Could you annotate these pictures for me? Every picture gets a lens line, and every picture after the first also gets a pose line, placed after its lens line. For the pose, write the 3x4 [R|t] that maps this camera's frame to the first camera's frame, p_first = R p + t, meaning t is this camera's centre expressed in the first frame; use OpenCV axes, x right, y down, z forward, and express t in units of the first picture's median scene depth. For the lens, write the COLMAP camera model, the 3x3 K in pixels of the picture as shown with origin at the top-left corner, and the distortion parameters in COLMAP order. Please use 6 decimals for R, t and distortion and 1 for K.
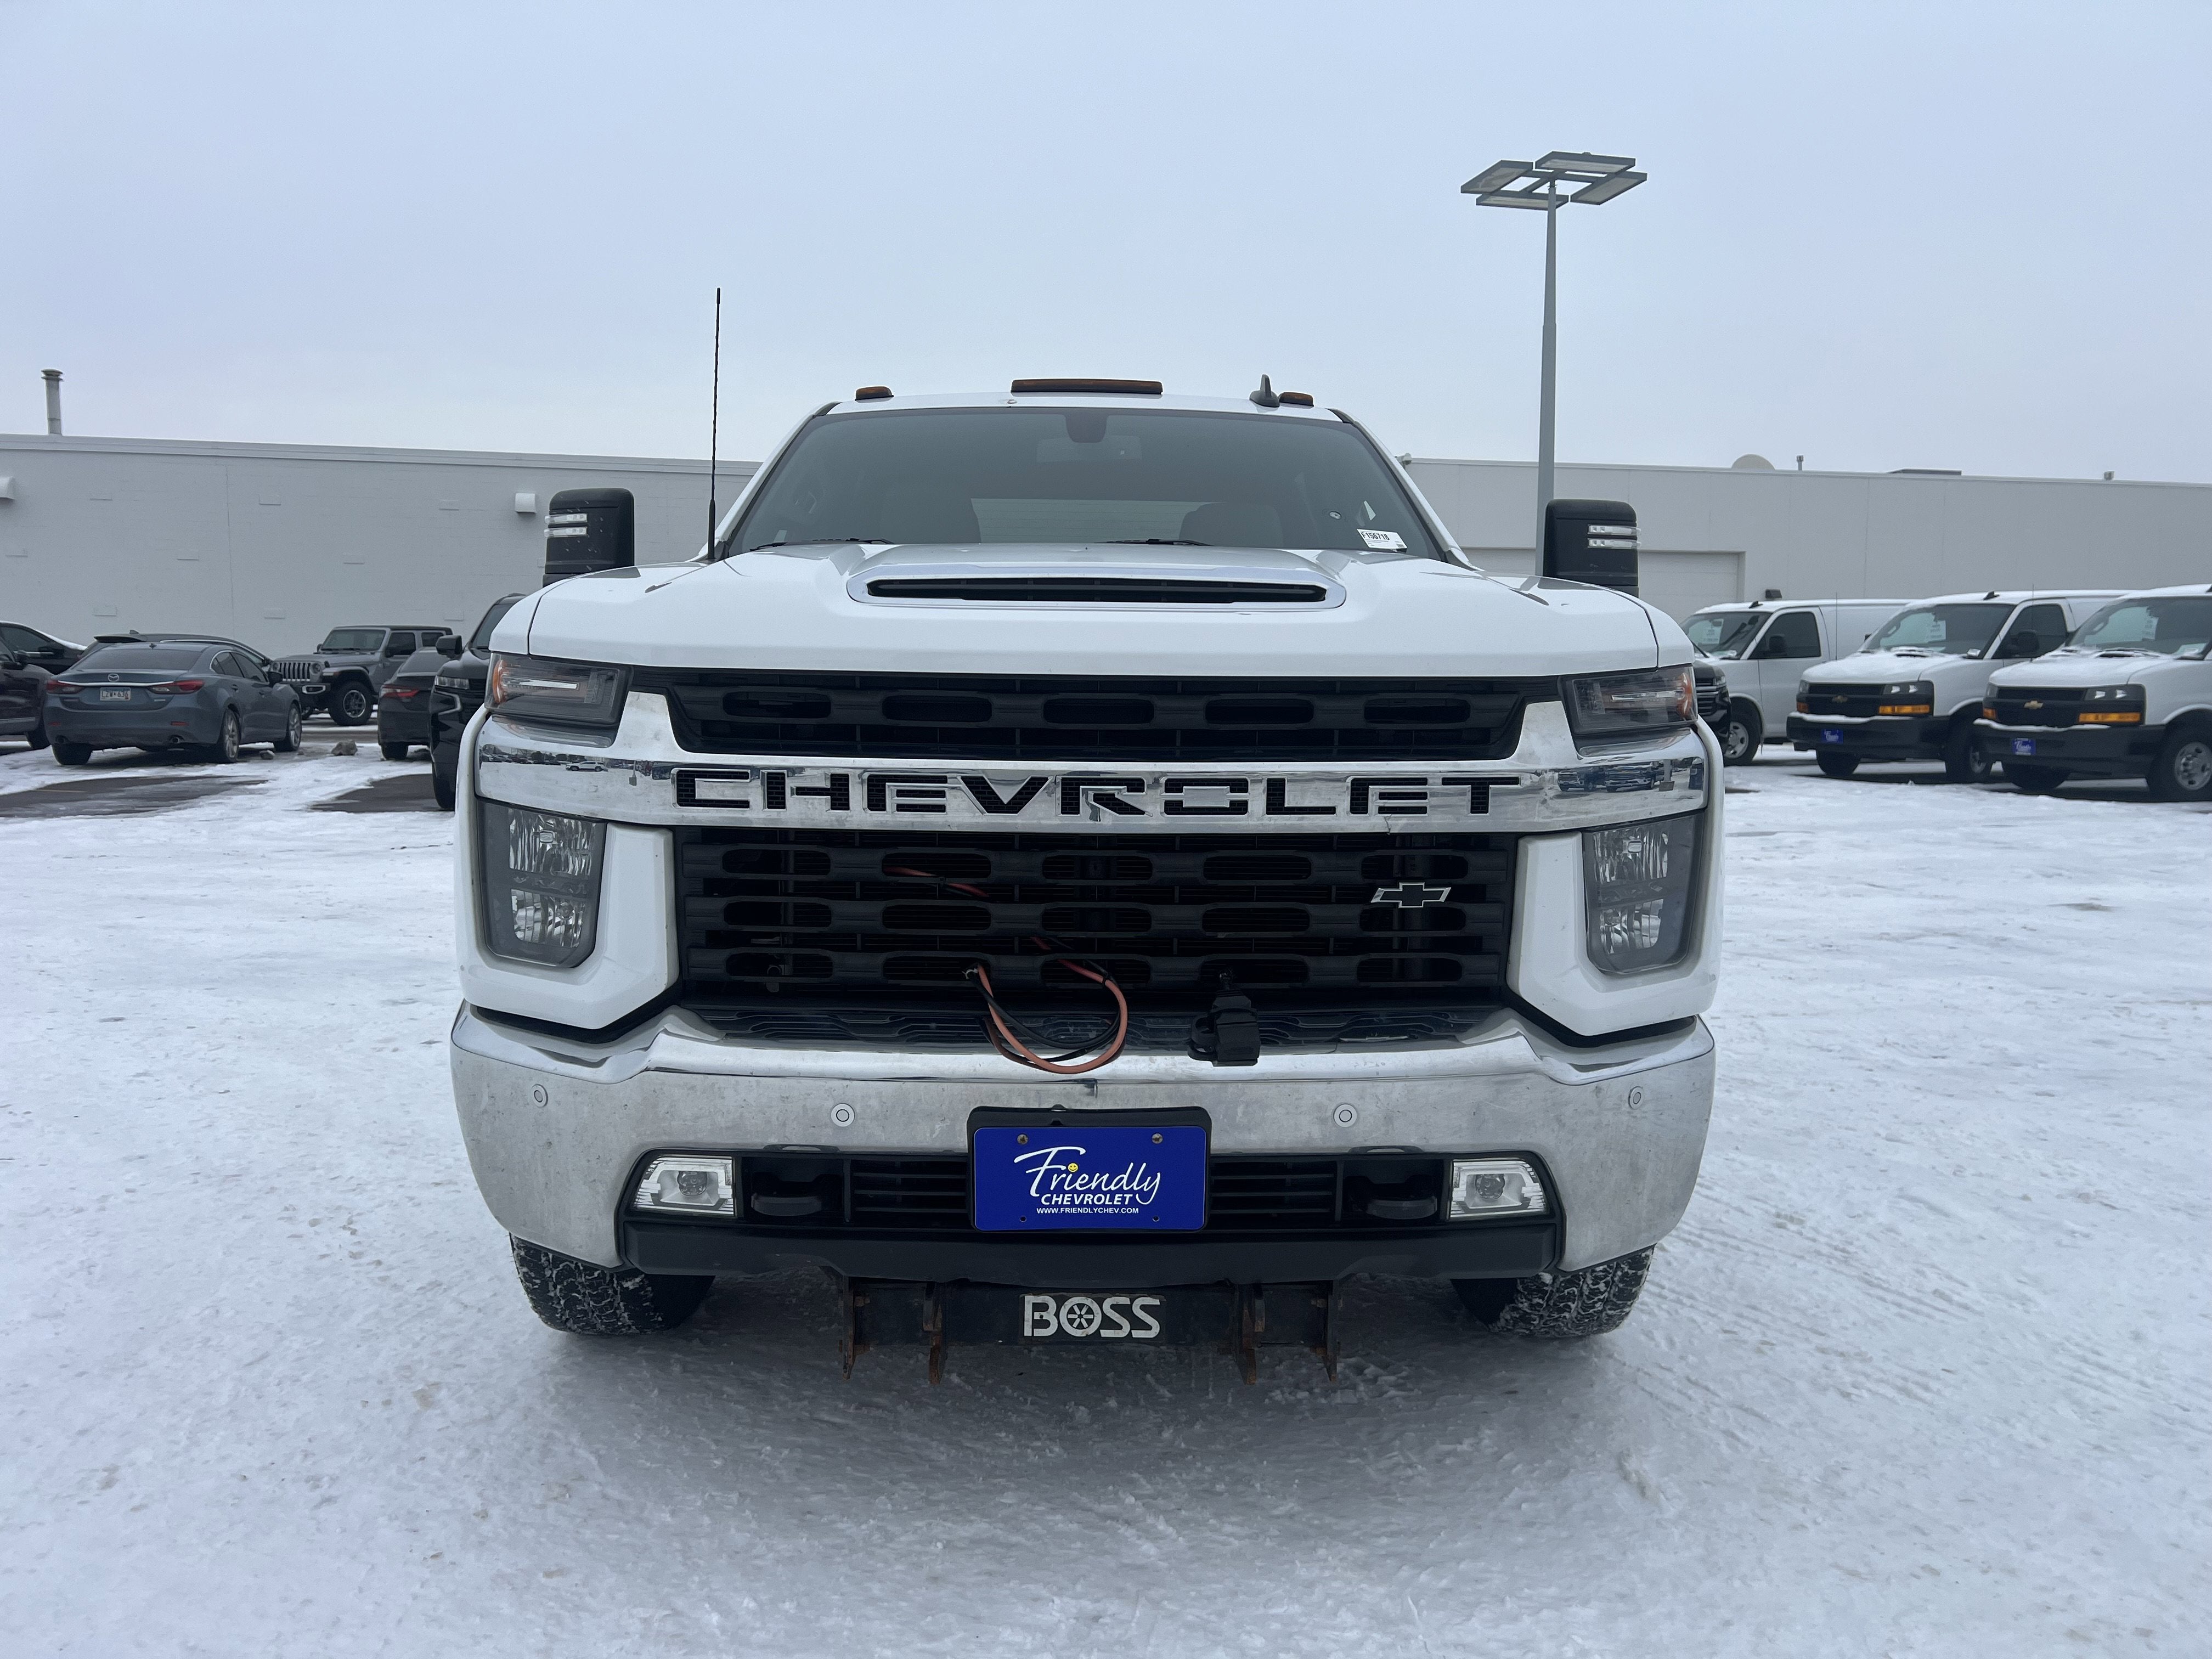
lens RADIAL K [[1671.7, 0, 1098.4], [0, 1671.7, 833.4], [0, 0, 1]] dist [0.063873, -0.065860]
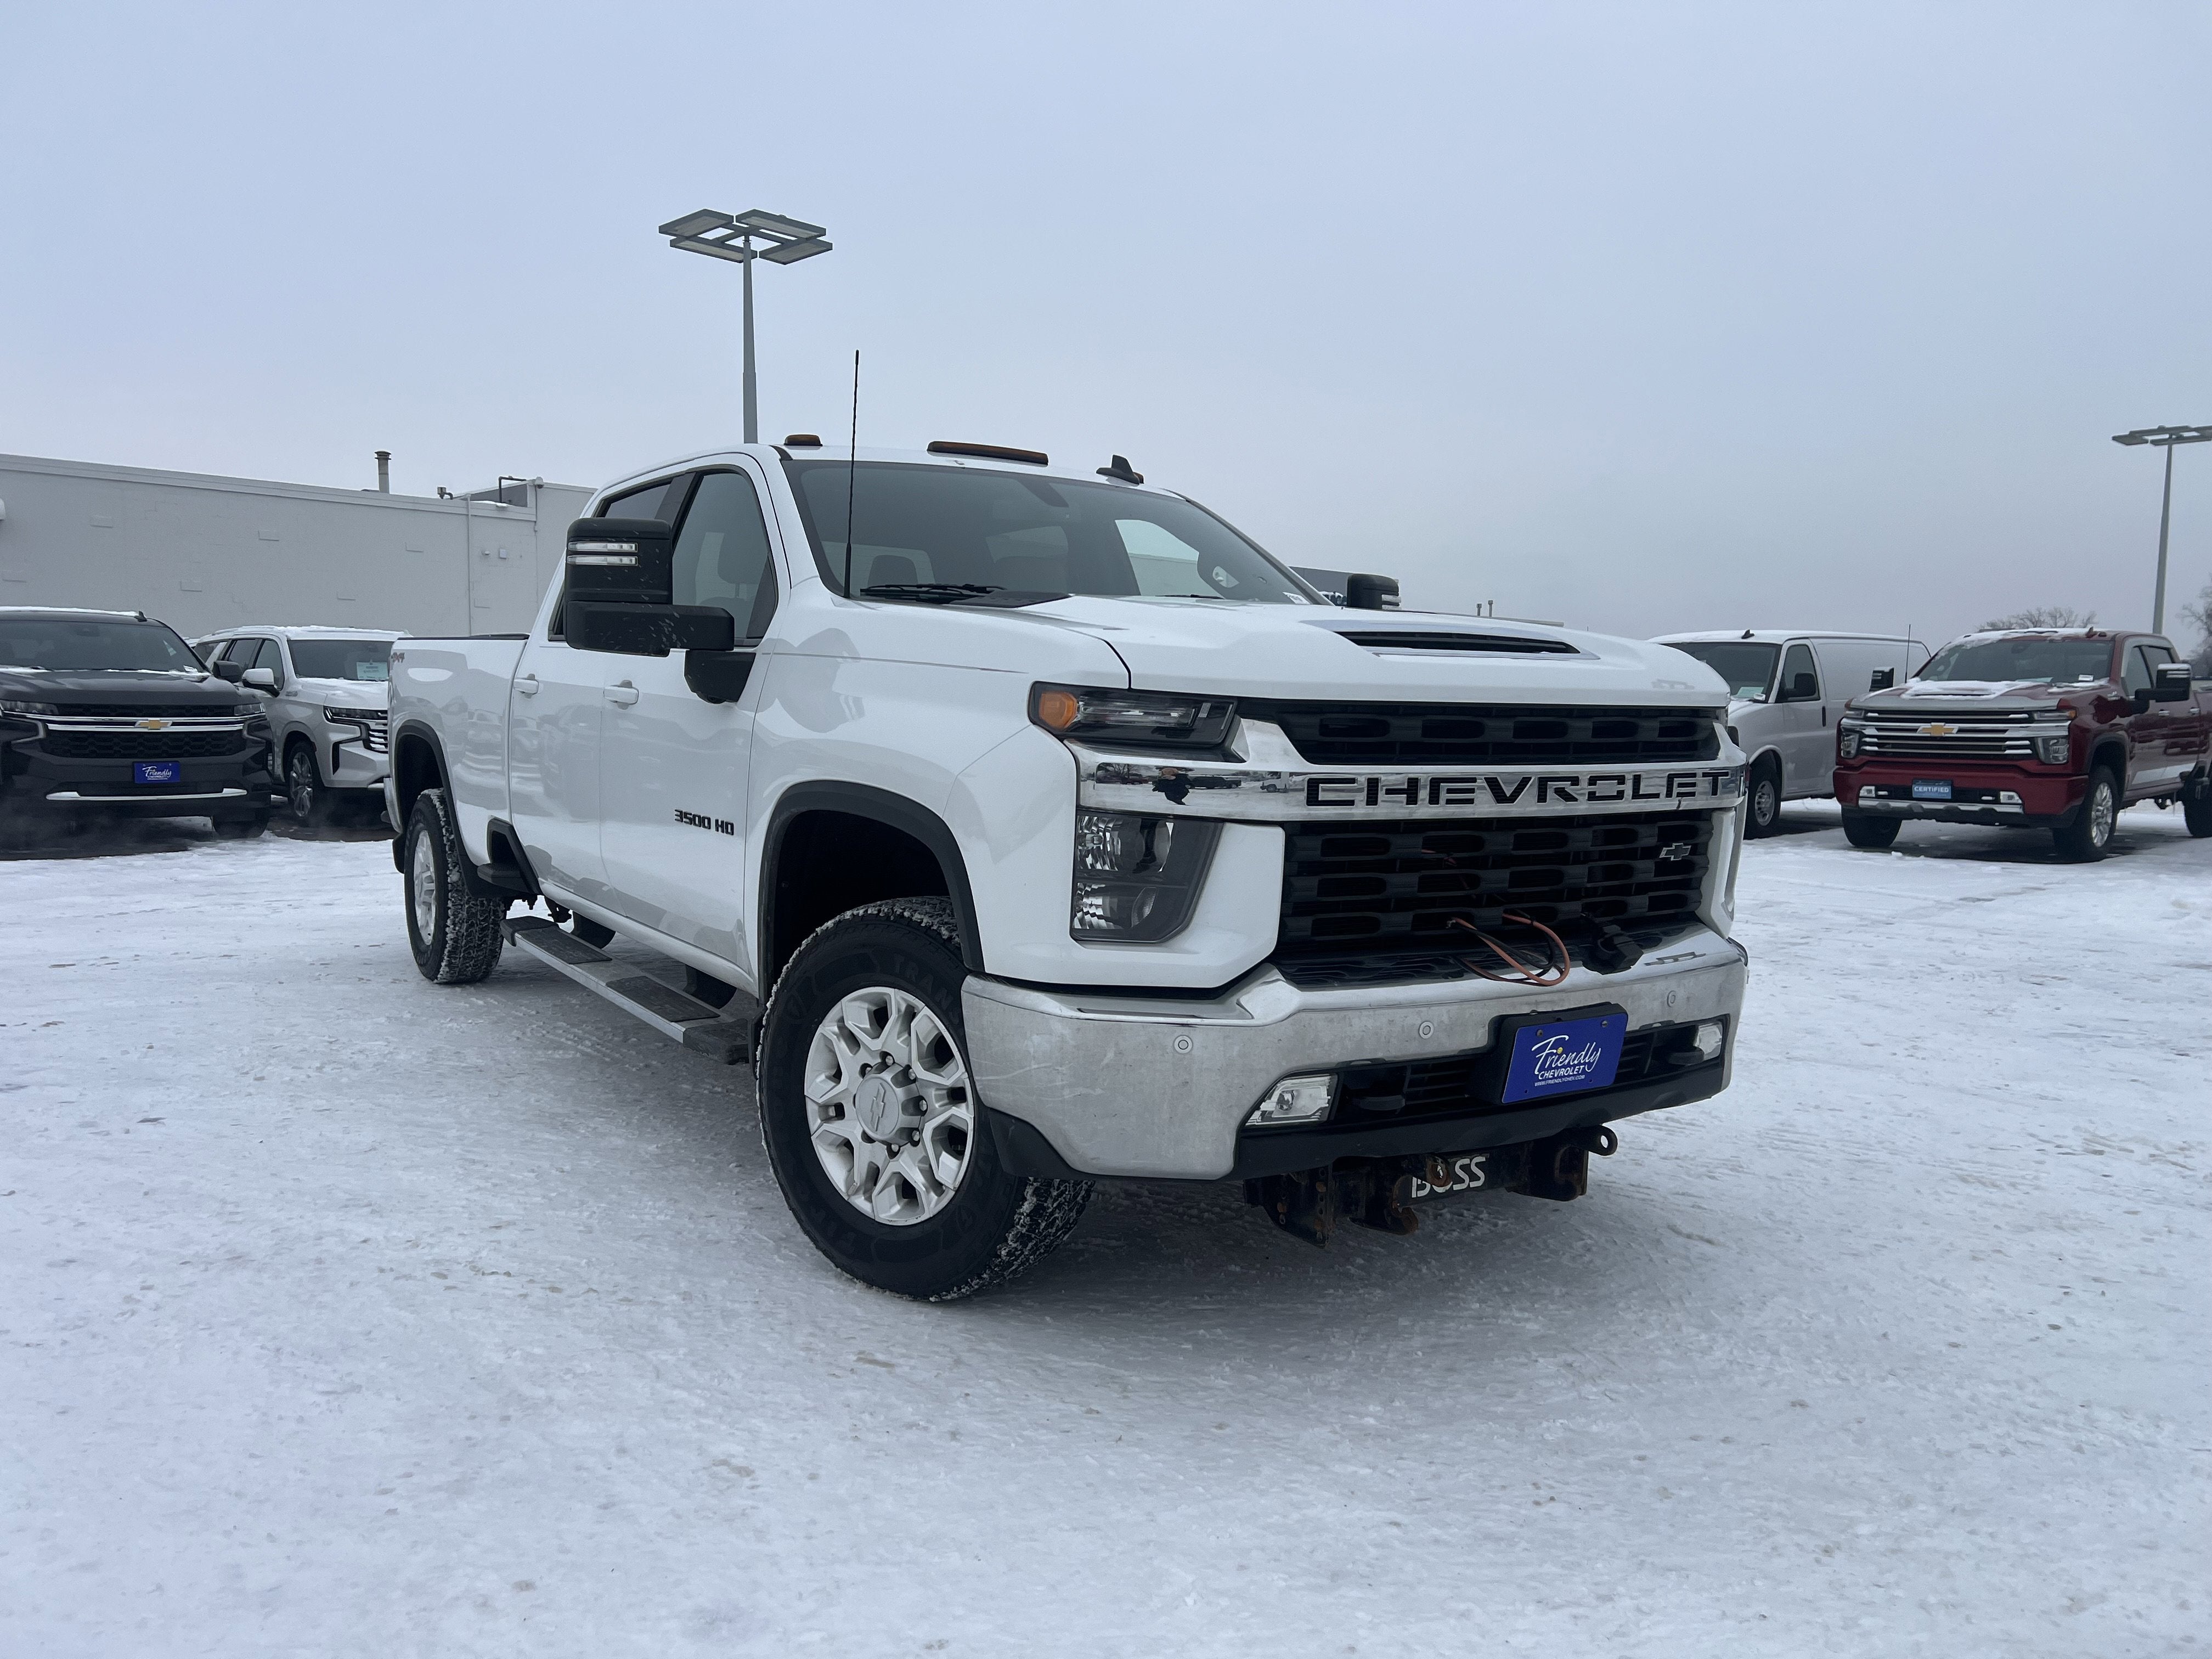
lens RADIAL K [[1642.8, 0, 1104.4], [0, 1642.8, 858.8], [0, 0, 1]] dist [0.154720, -0.338656]
pose [[0.850773, -0.045337, 0.523574, -1.036789], [0.045856, 0.998876, 0.011980, 0.001981], [-0.523529, 0.013817, 0.851896, -0.002809]]
